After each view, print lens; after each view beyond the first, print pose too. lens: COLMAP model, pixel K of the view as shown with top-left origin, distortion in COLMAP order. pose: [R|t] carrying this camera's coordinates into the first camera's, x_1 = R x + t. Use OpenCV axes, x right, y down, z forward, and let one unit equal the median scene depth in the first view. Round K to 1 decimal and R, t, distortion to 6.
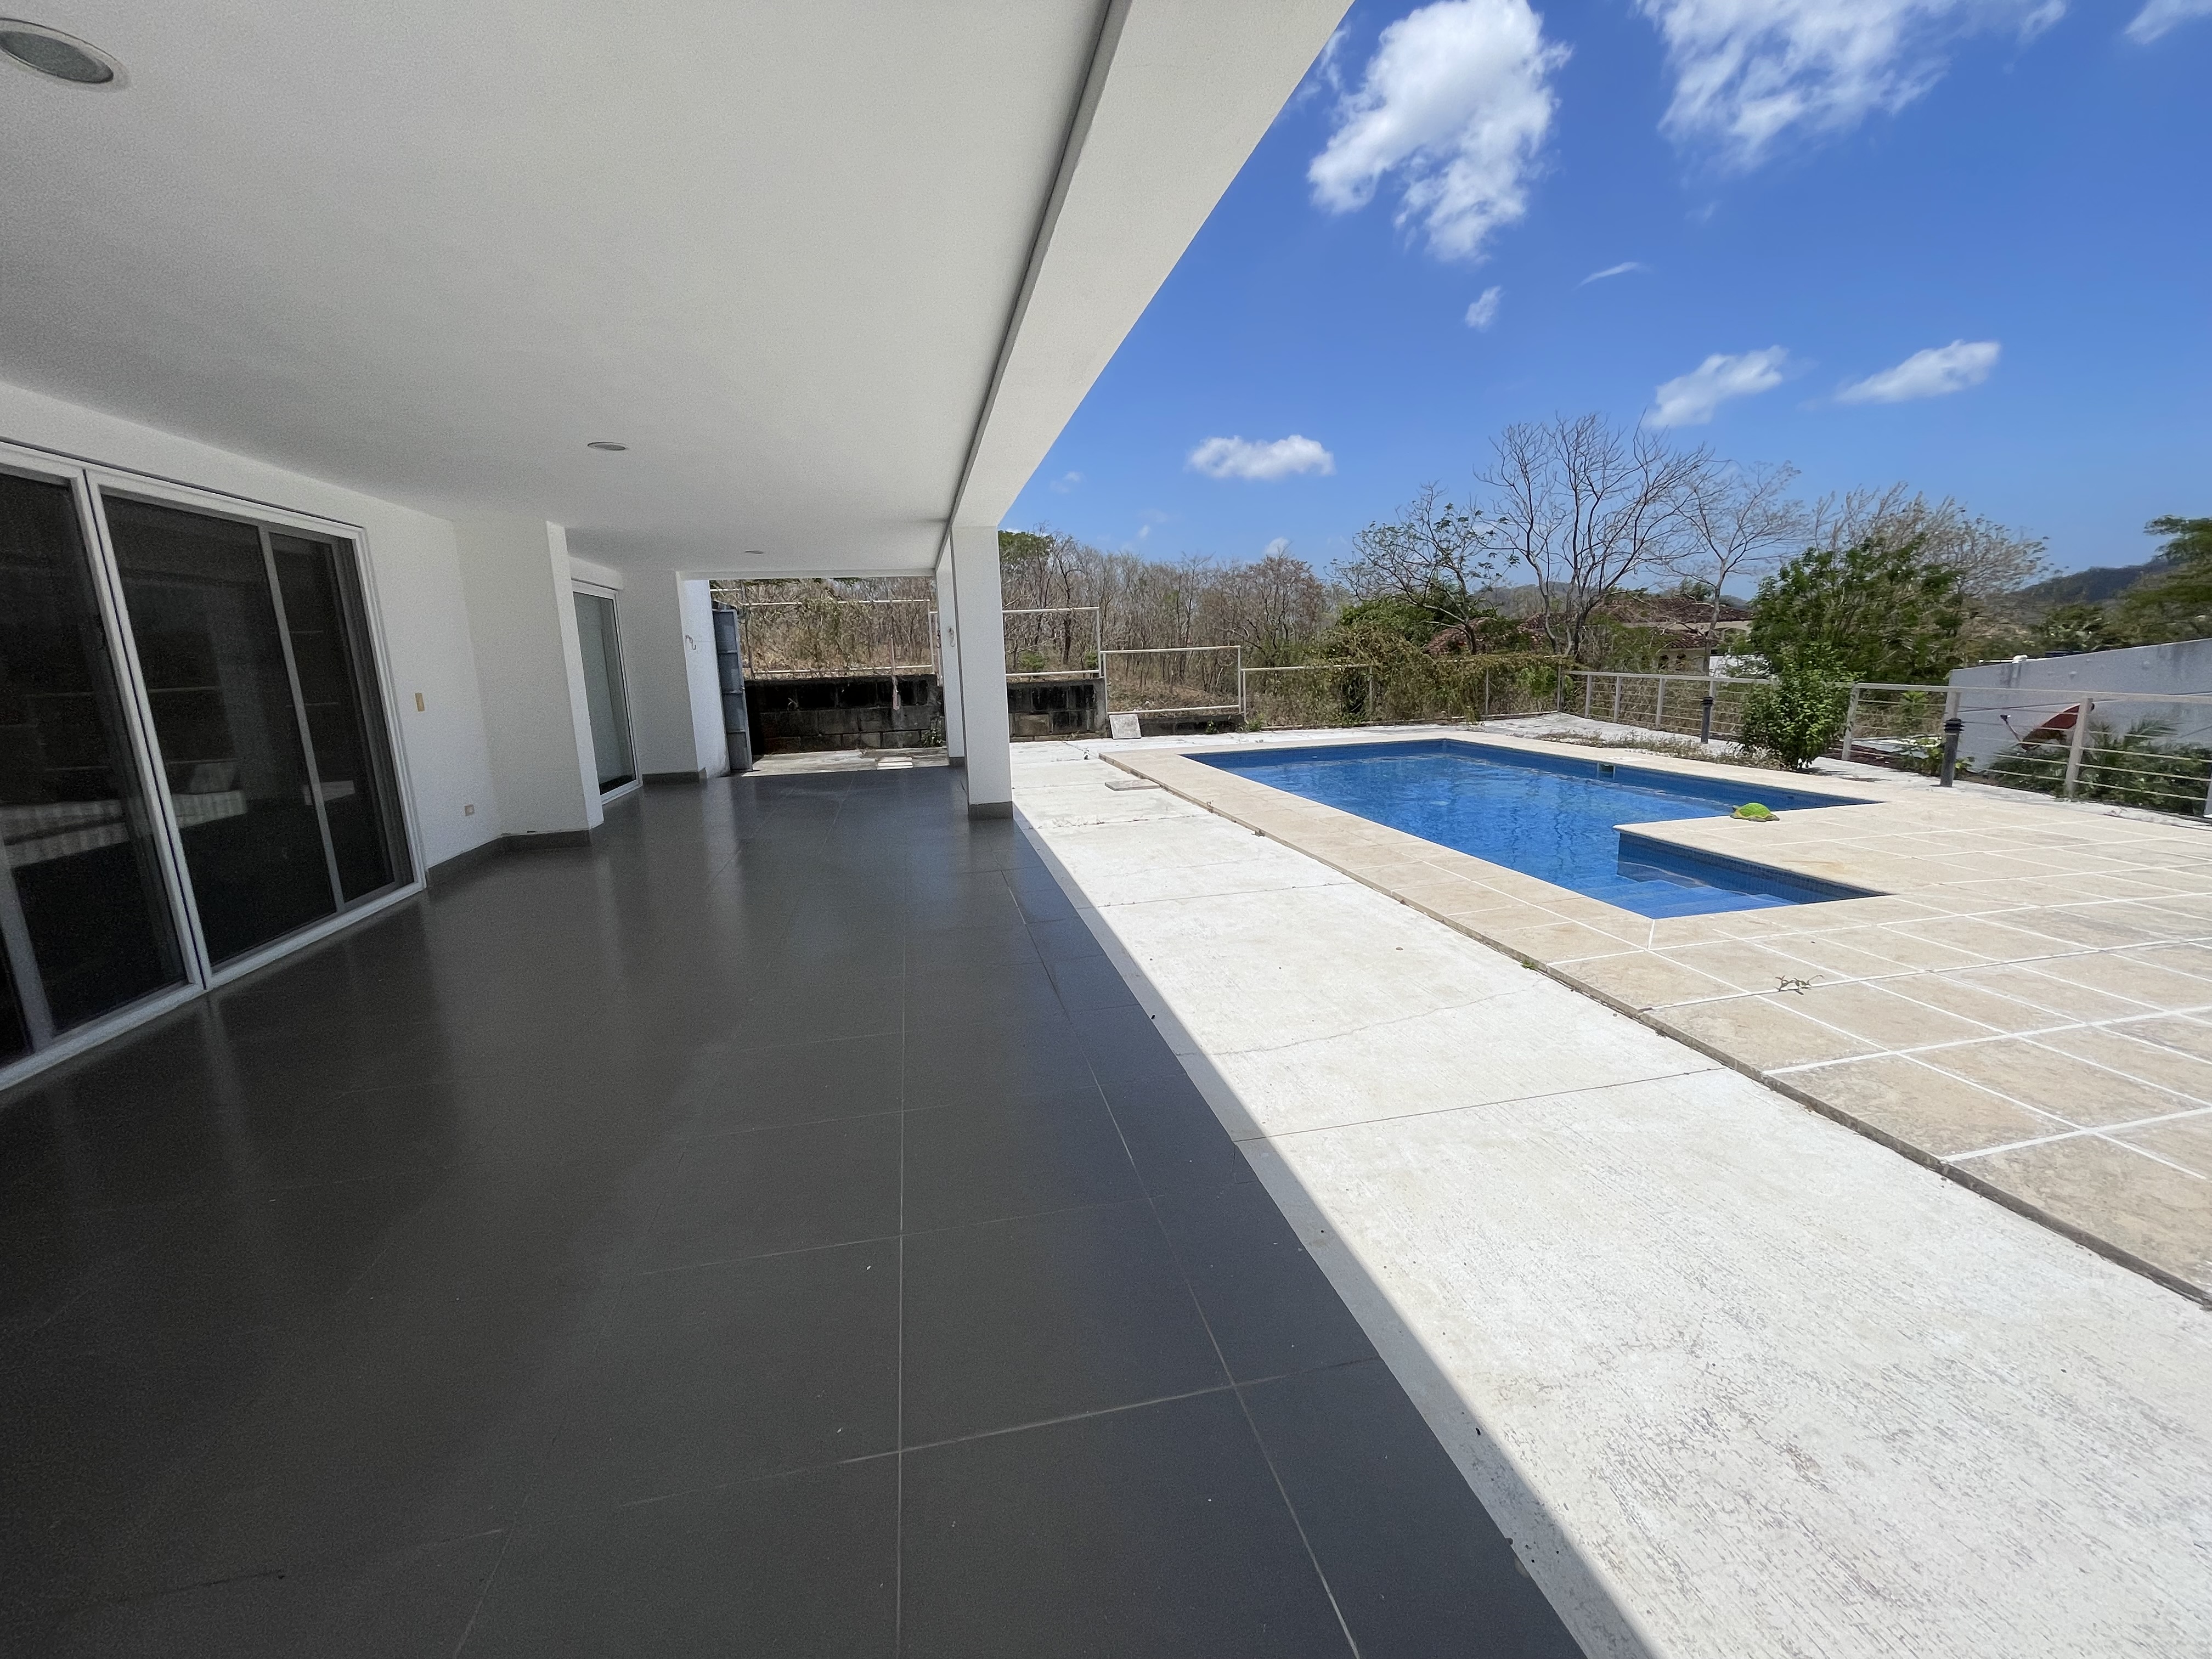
lens RADIAL K [[895.6, 0, 1089.6], [0, 895.6, 824.5], [0, 0, 1]] dist [-0.000343, 0.000204]
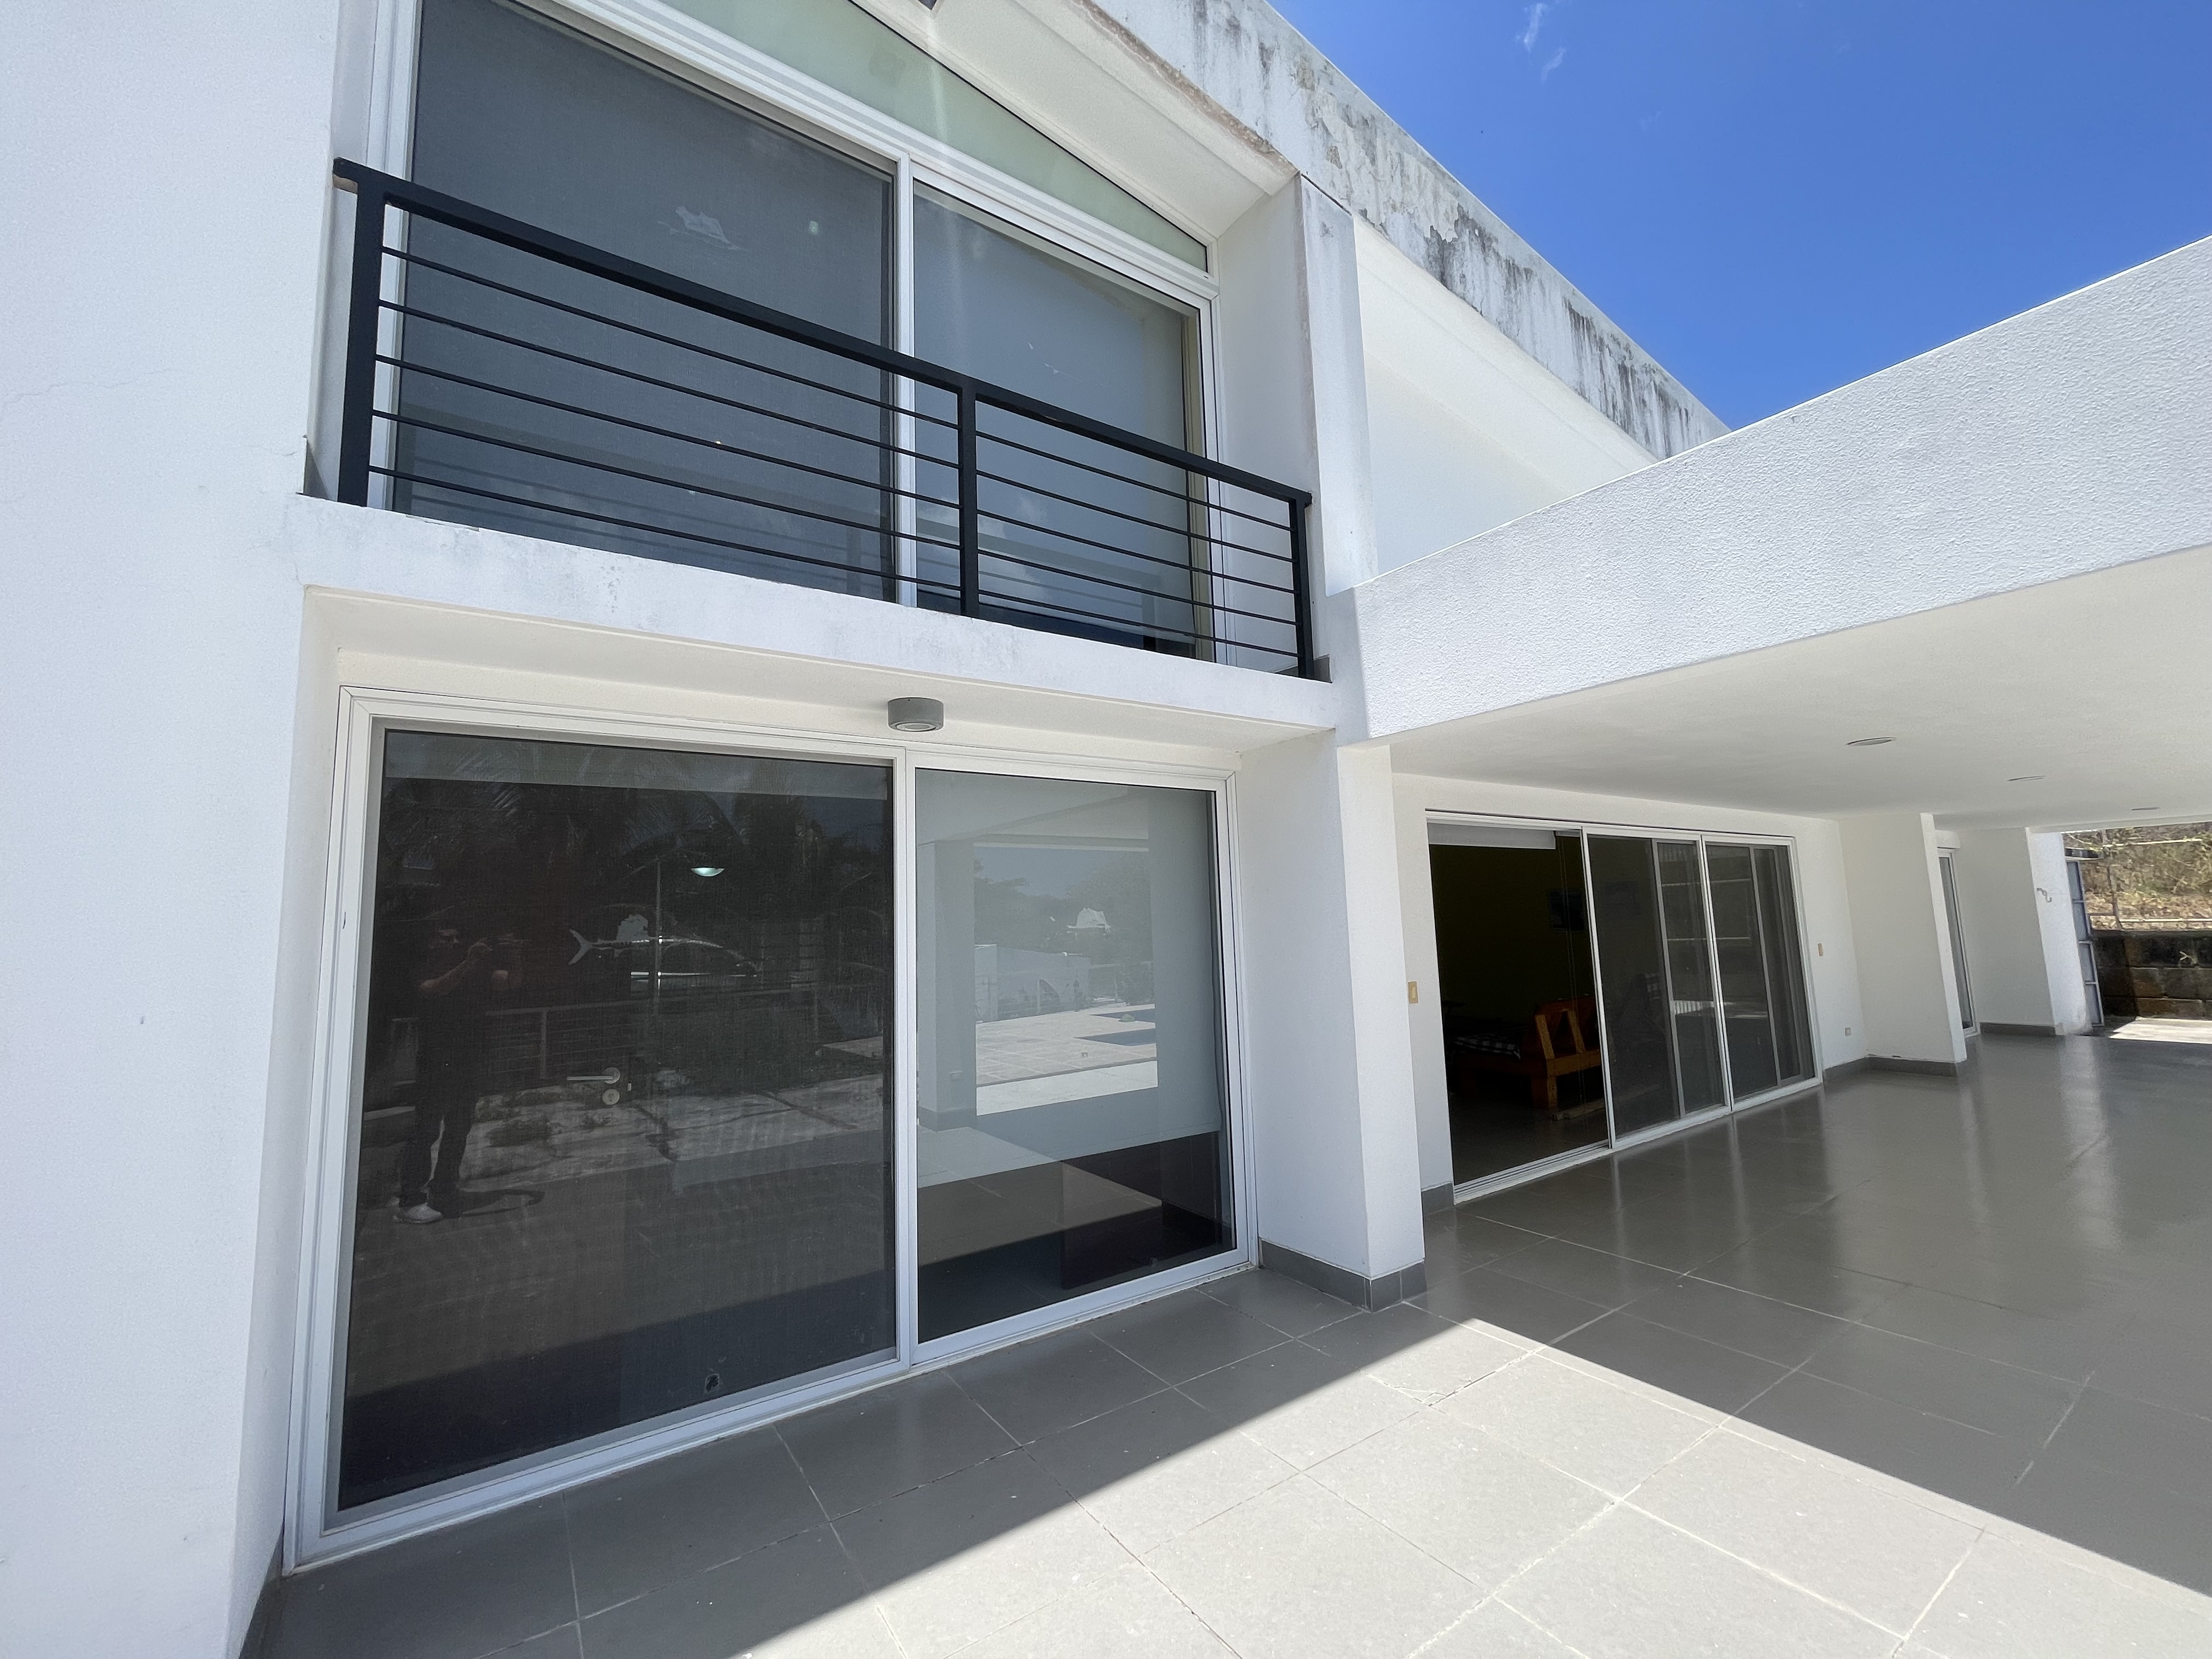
lens RADIAL K [[895.6, 0, 1089.6], [0, 895.6, 824.5], [0, 0, 1]] dist [-0.000343, 0.000204]
pose [[0.378444, -0.078774, -0.922266, 0.125082], [-0.157235, 0.976421, -0.147919, 0.053792], [0.912172, 0.200991, 0.357135, -0.531493]]
